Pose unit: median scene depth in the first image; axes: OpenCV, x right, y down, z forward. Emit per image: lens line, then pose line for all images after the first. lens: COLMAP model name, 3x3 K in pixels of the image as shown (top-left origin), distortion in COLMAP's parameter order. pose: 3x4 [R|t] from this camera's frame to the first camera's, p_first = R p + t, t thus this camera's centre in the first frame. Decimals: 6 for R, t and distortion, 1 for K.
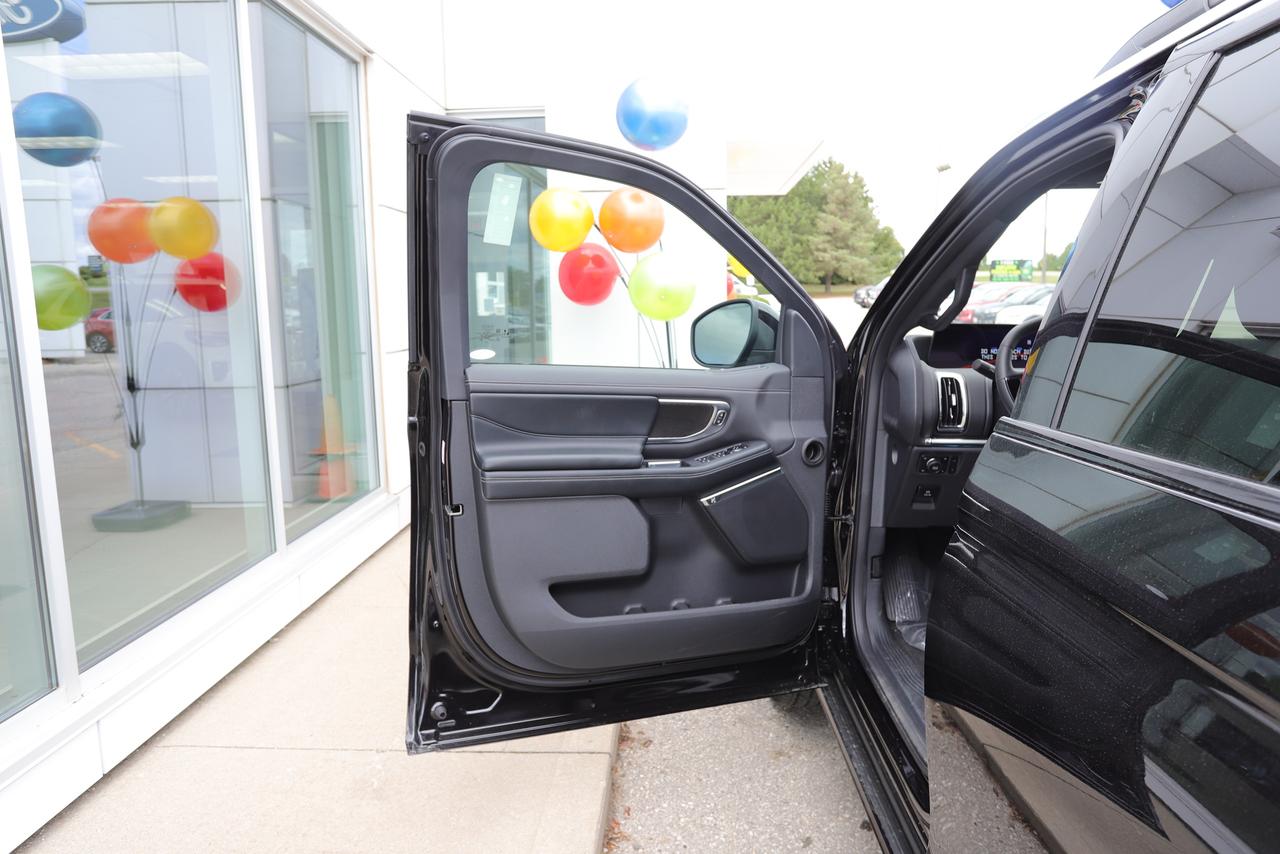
lens RADIAL K [[798.2, 0, 640.0], [0, 798.2, 427.0], [0, 0, 1]] dist [-0.123525, 0.000256]
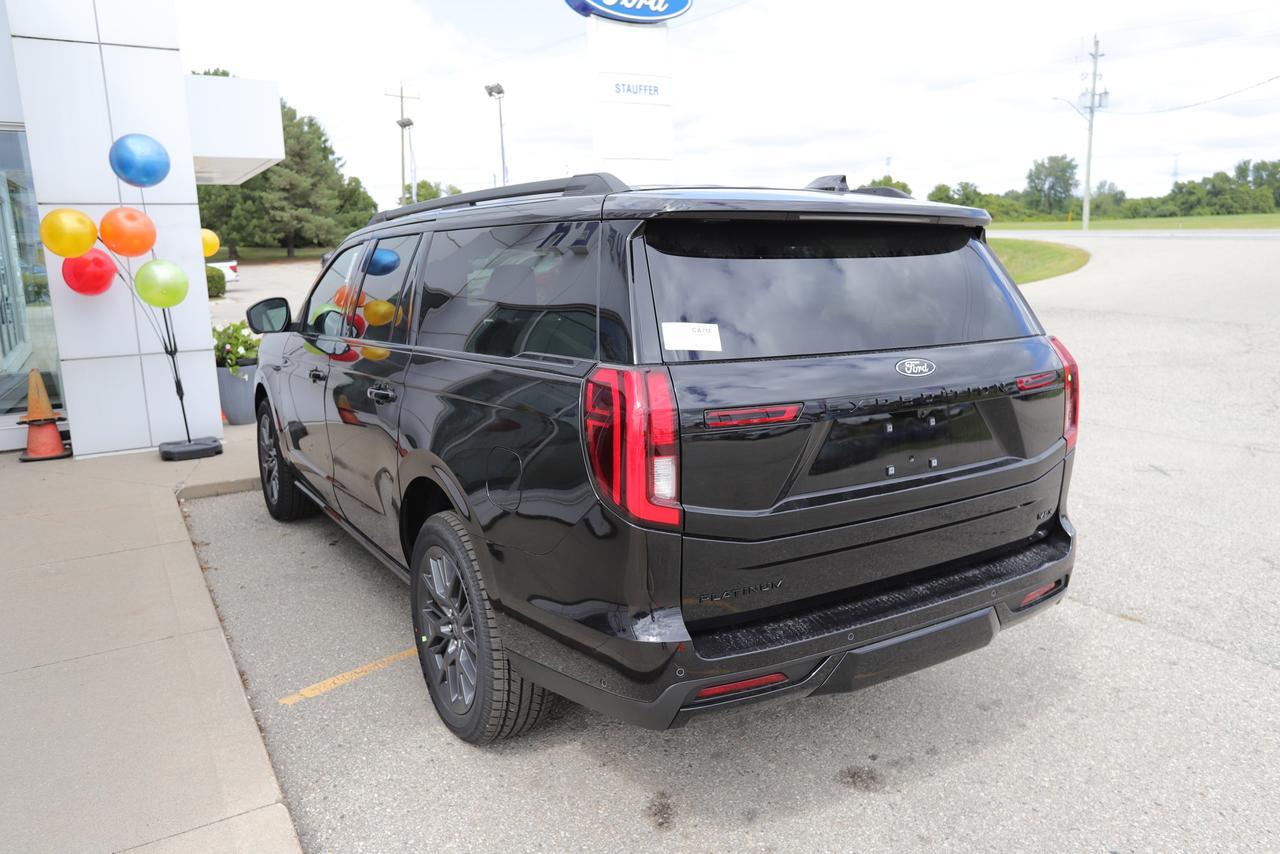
lens RADIAL K [[934.2, 0, 640.0], [0, 934.2, 427.0], [0, 0, 1]] dist [-0.015822, -0.000253]
pose [[0.835570, -0.109579, 0.538344, -0.019259], [0.099814, 0.993877, 0.047380, 0.009268], [-0.540240, 0.014145, 0.841392, -0.091751]]
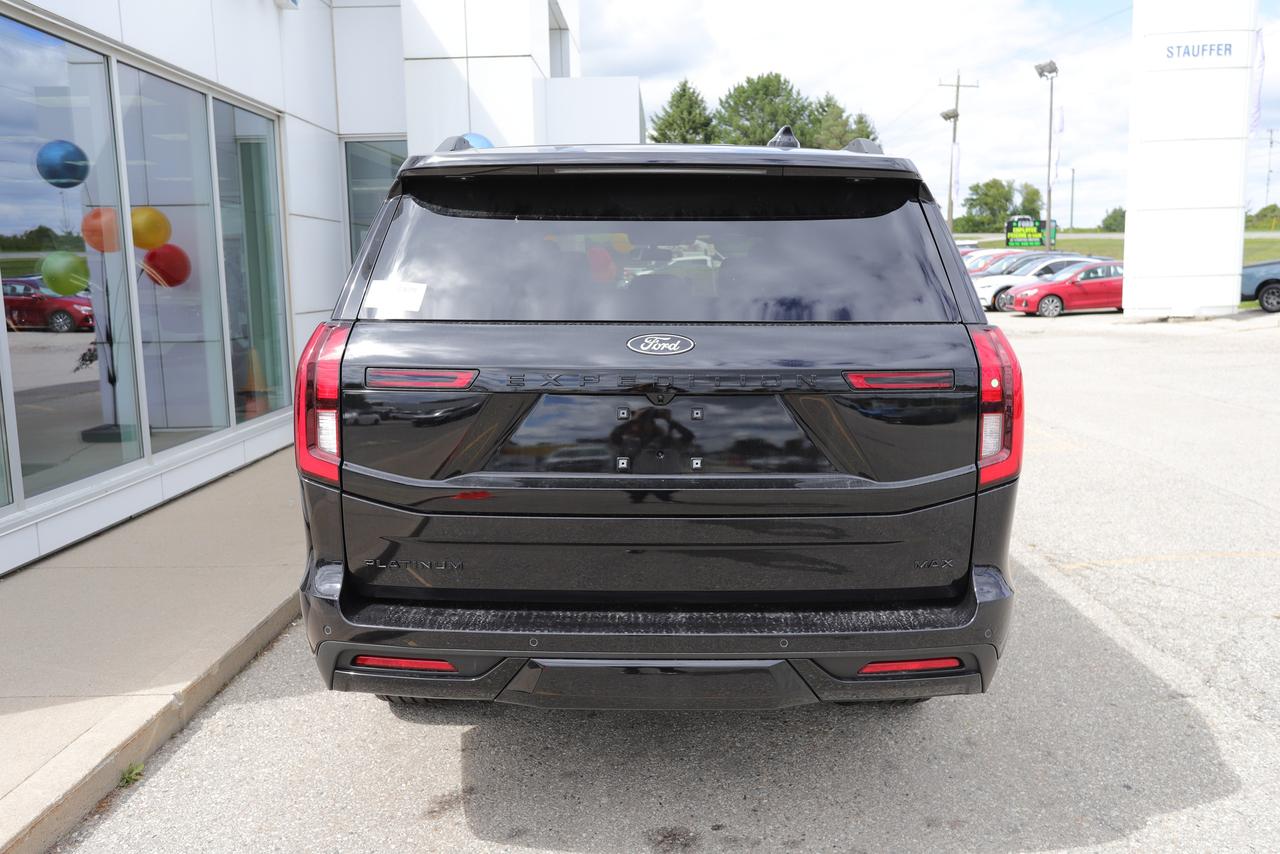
lens RADIAL K [[1051.0, 0, 640.0], [0, 1051.0, 427.0], [0, 0, 1]] dist [-0.068394, 0.099137]
pose [[0.999959, -0.006012, 0.006778, 0.035122], [0.006093, 0.999910, -0.011975, 0.016271], [-0.006706, 0.012016, 0.999905, -0.110110]]
